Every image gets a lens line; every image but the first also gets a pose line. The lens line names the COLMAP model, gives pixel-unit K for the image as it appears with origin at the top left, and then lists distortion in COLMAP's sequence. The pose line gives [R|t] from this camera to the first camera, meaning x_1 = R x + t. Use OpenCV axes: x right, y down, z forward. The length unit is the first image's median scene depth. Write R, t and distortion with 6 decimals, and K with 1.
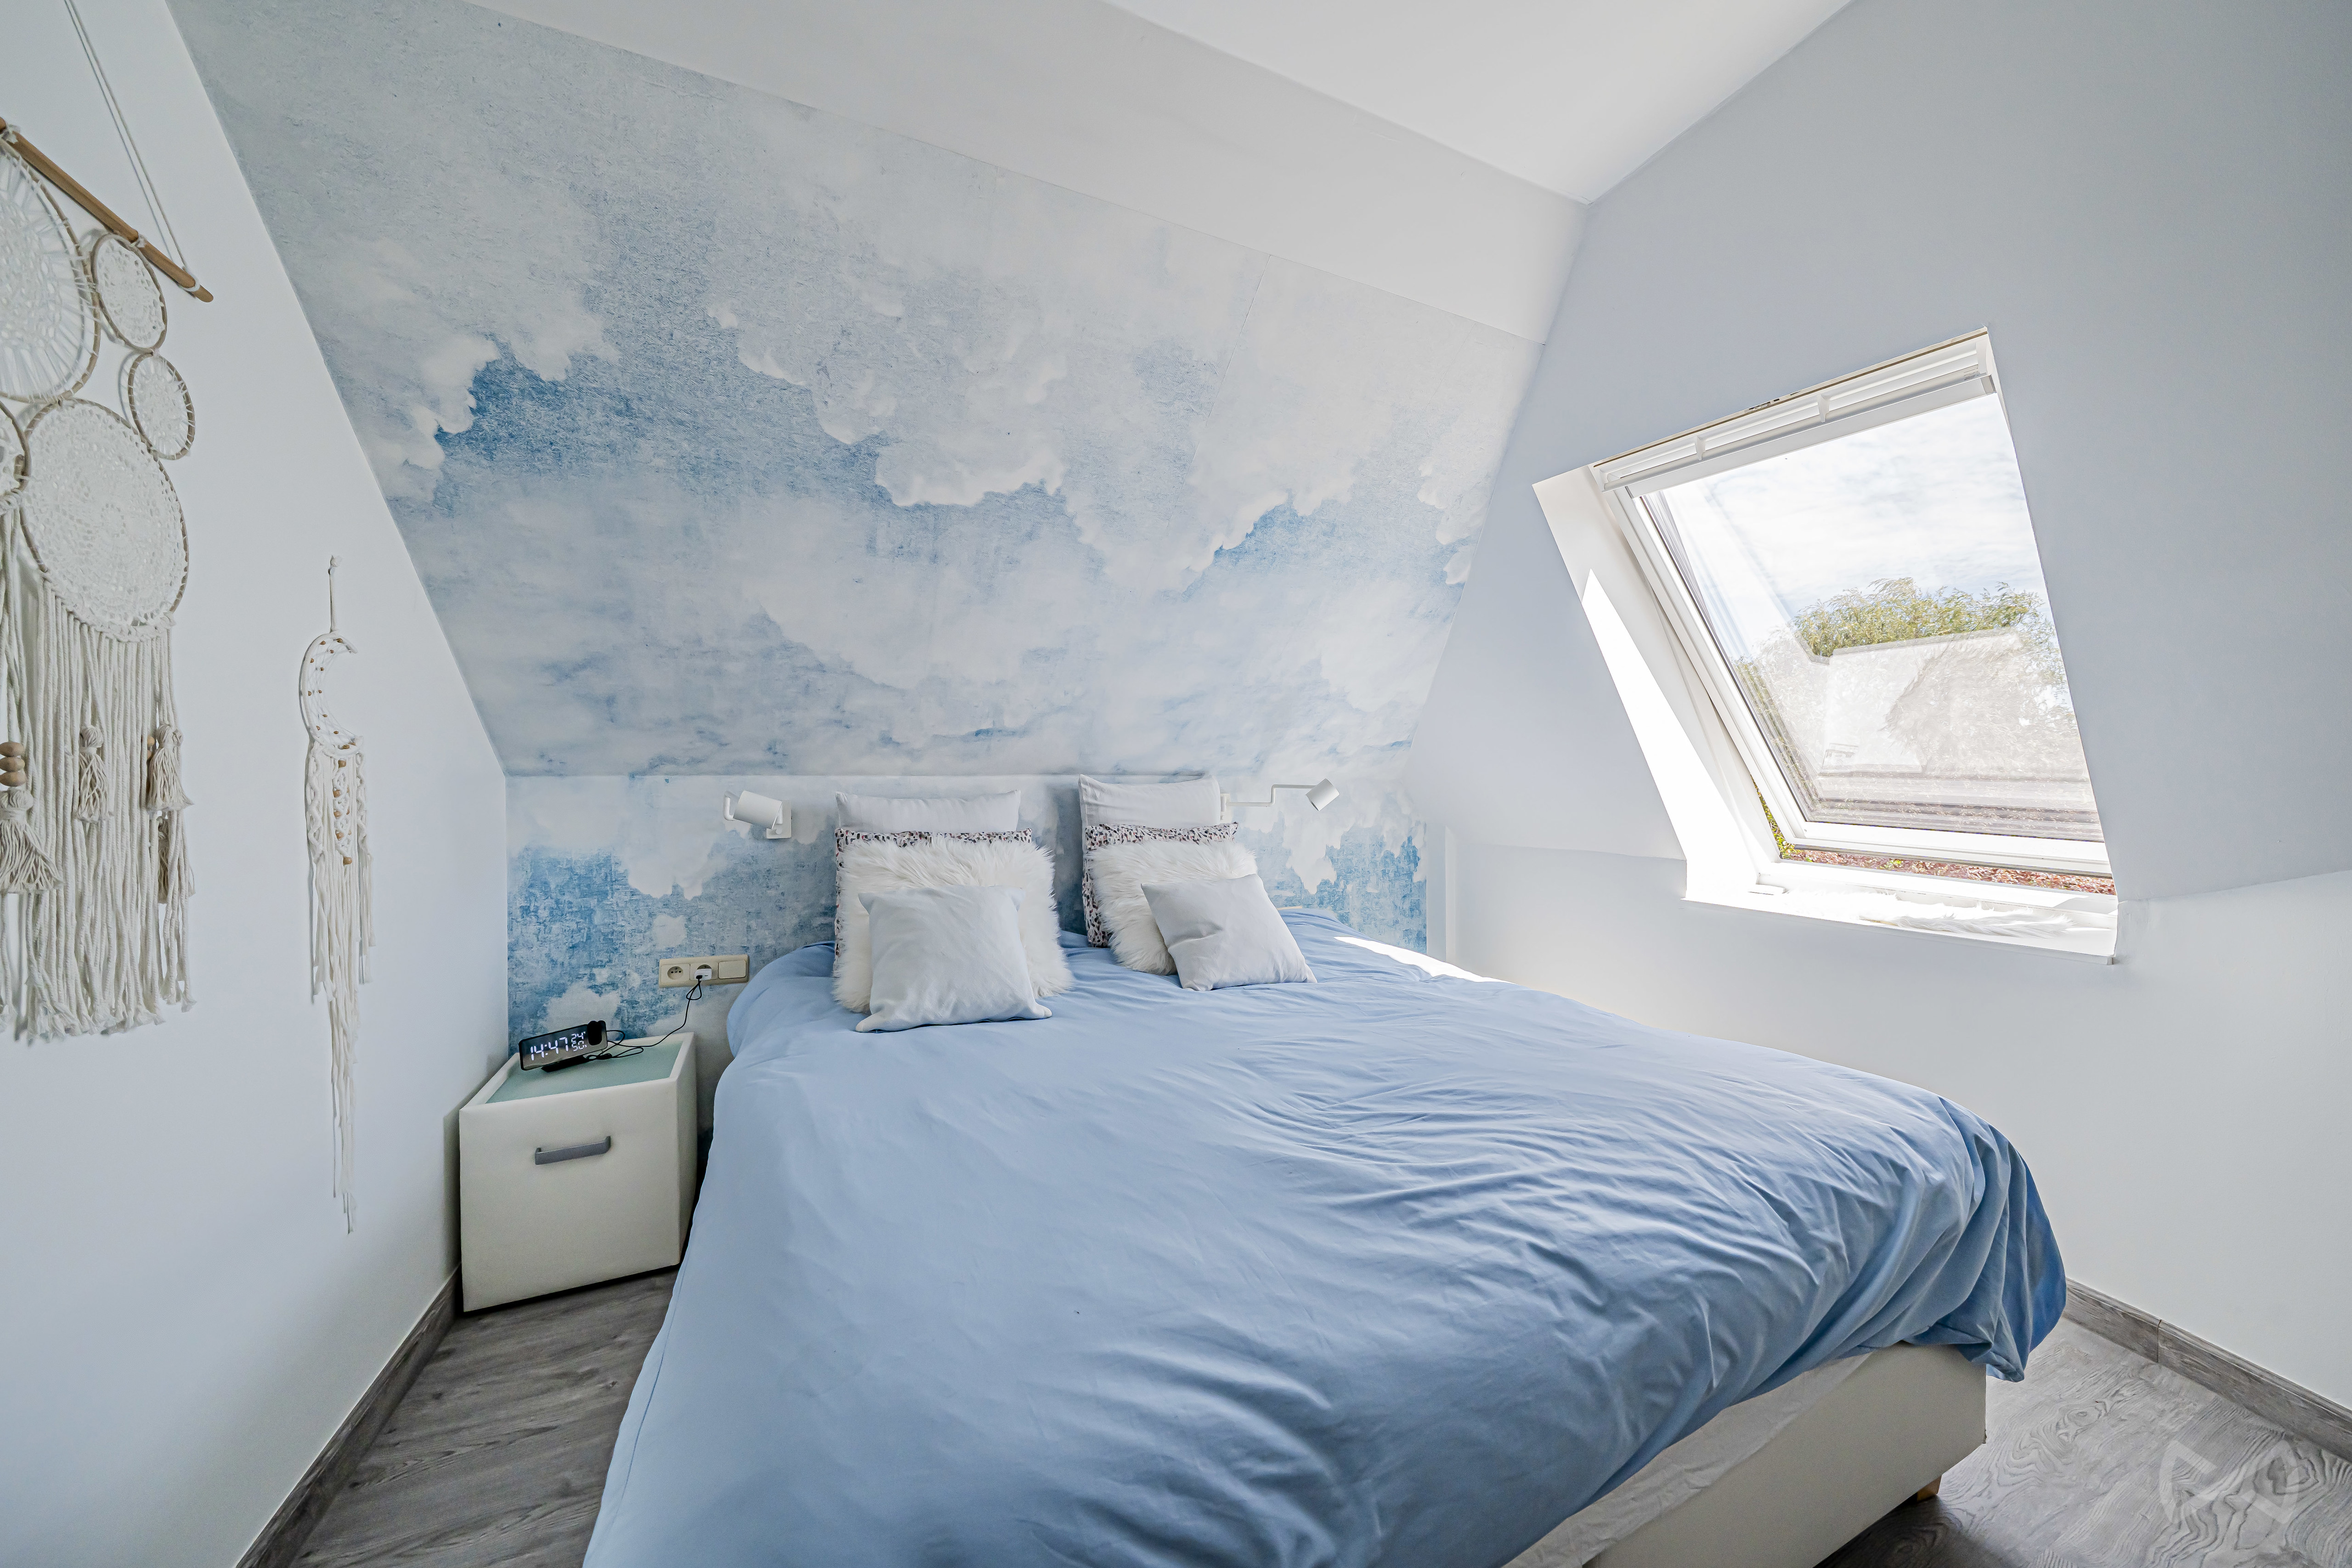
lens RADIAL K [[805.7, 0, 1182.4], [0, 805.7, 787.3], [0, 0, 1]] dist [-0.008335, -0.000301]
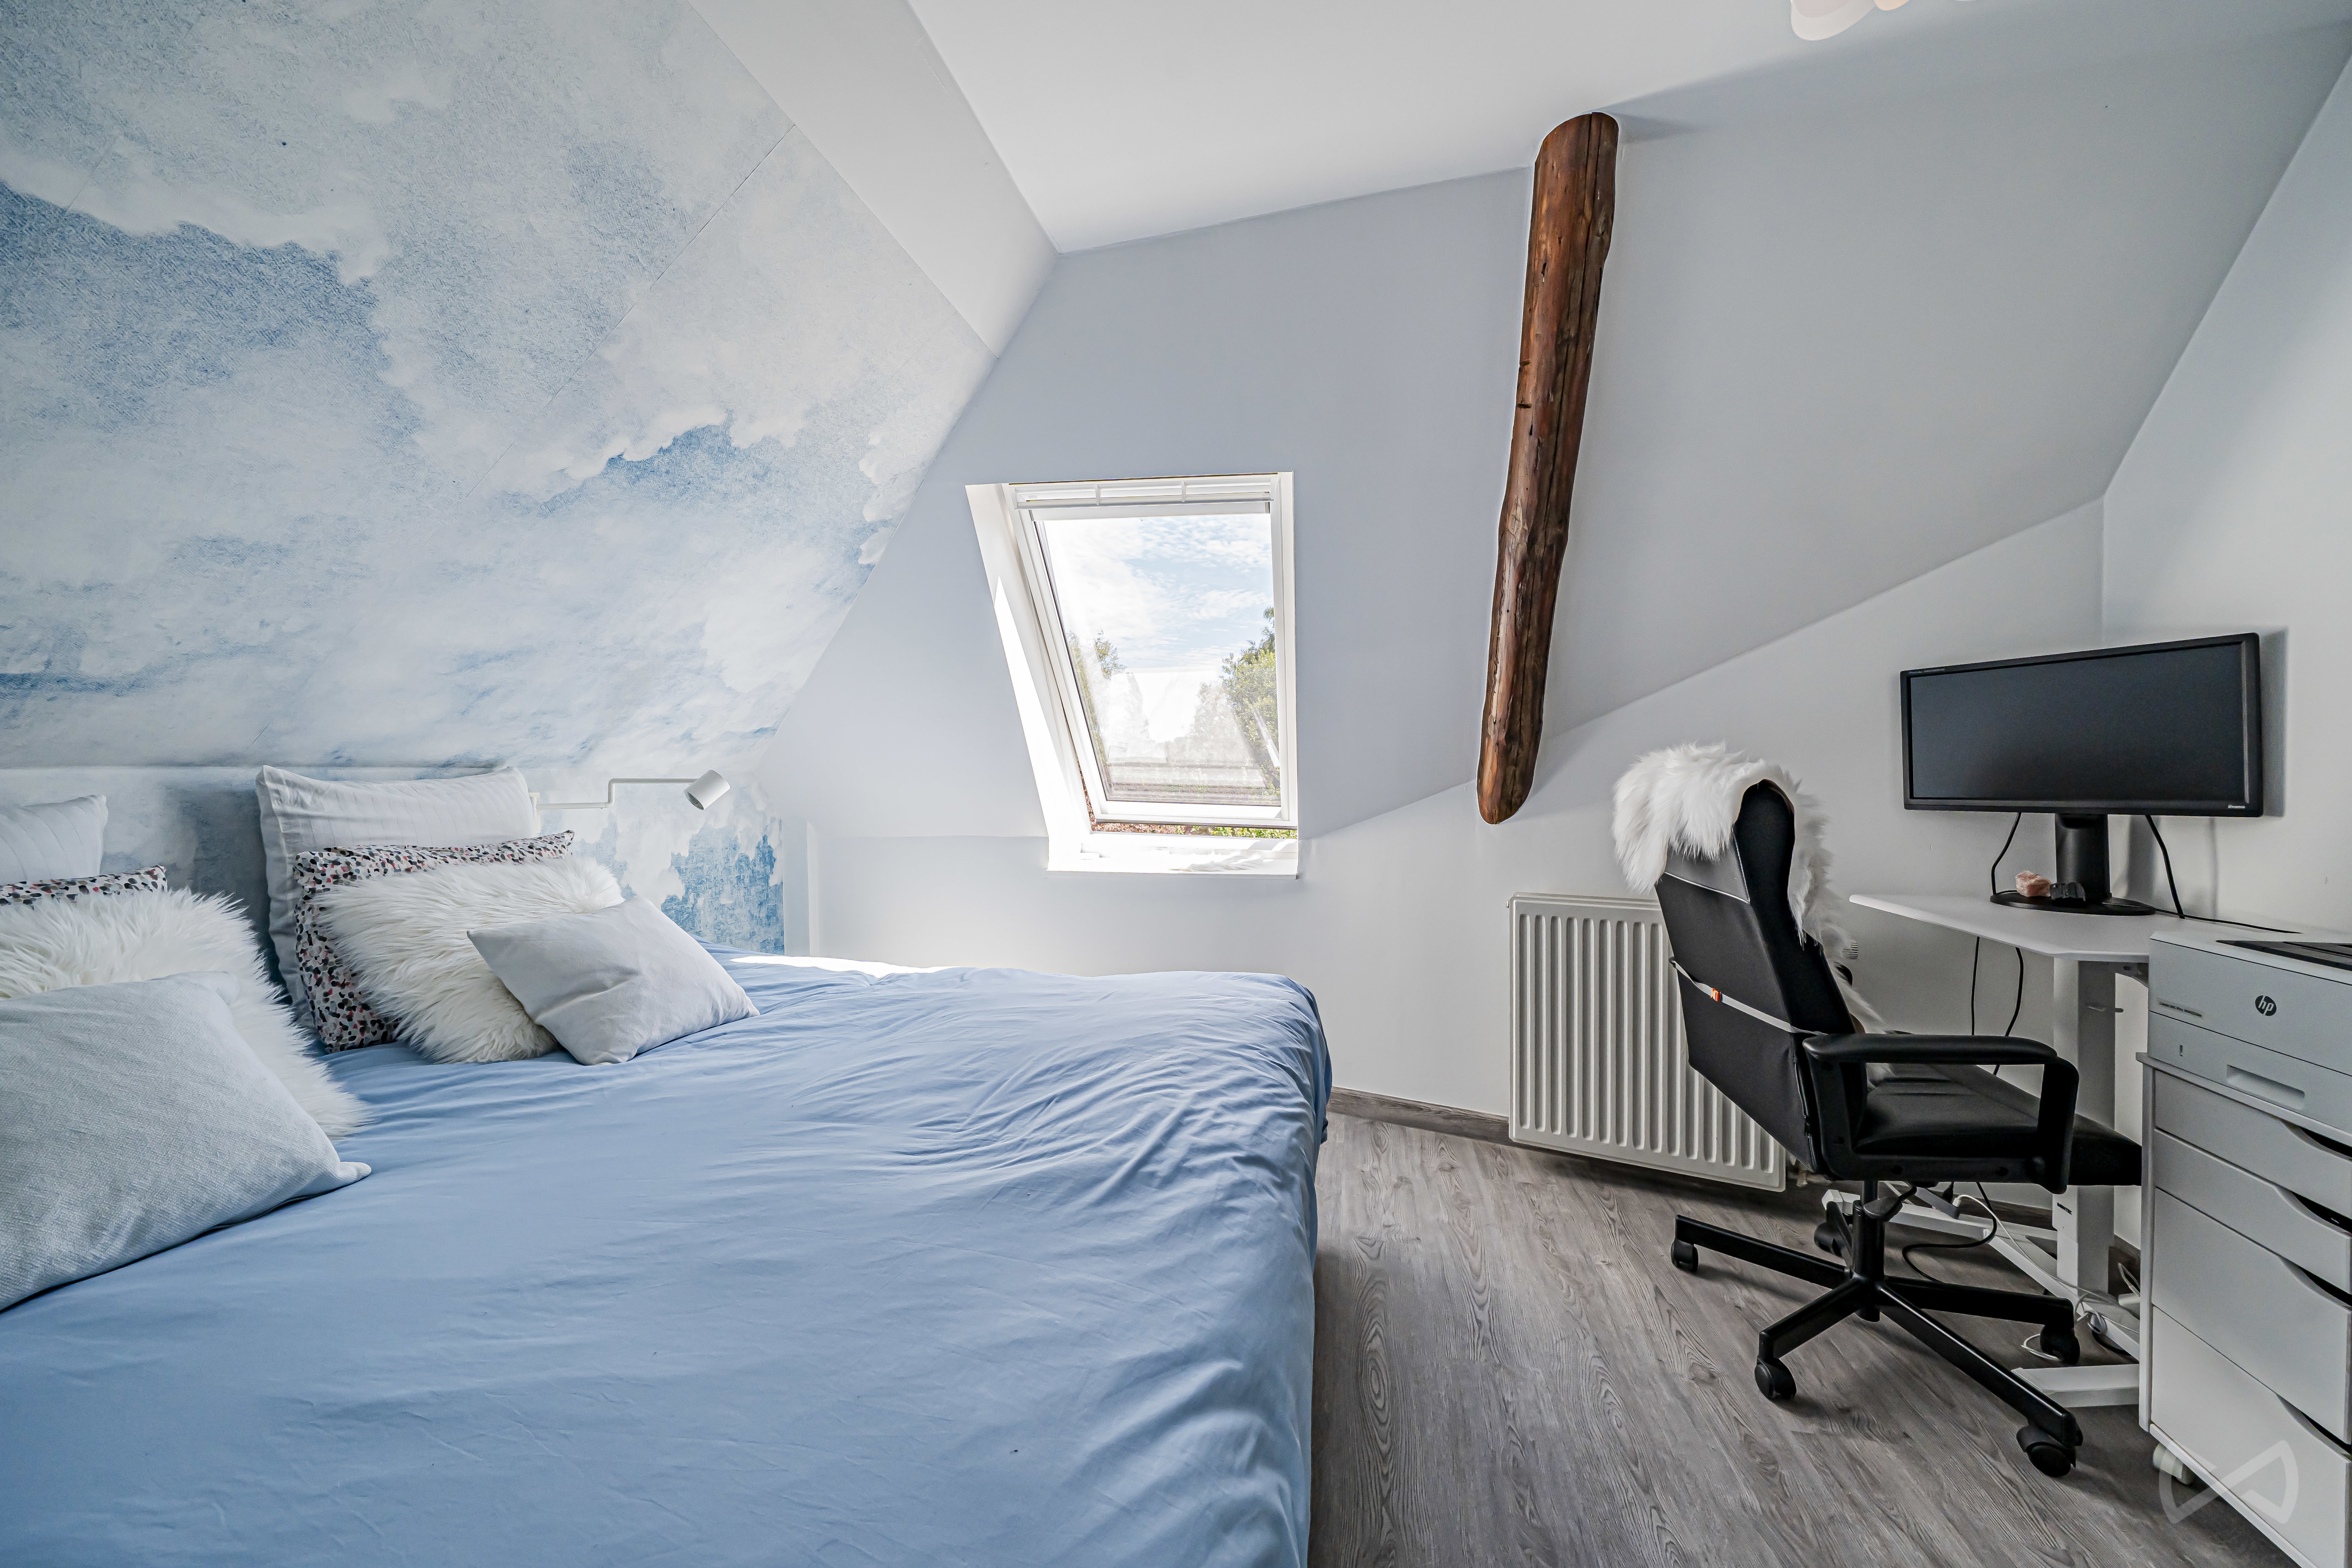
lens RADIAL K [[805.8, 0, 1182.4], [0, 805.8, 787.3], [0, 0, 1]] dist [-0.008335, -0.000301]
pose [[0.599262, -0.023262, 0.800215, -0.242295], [0.016163, 0.999726, 0.016957, 0.000898], [-0.800390, 0.002773, 0.599473, 0.154164]]
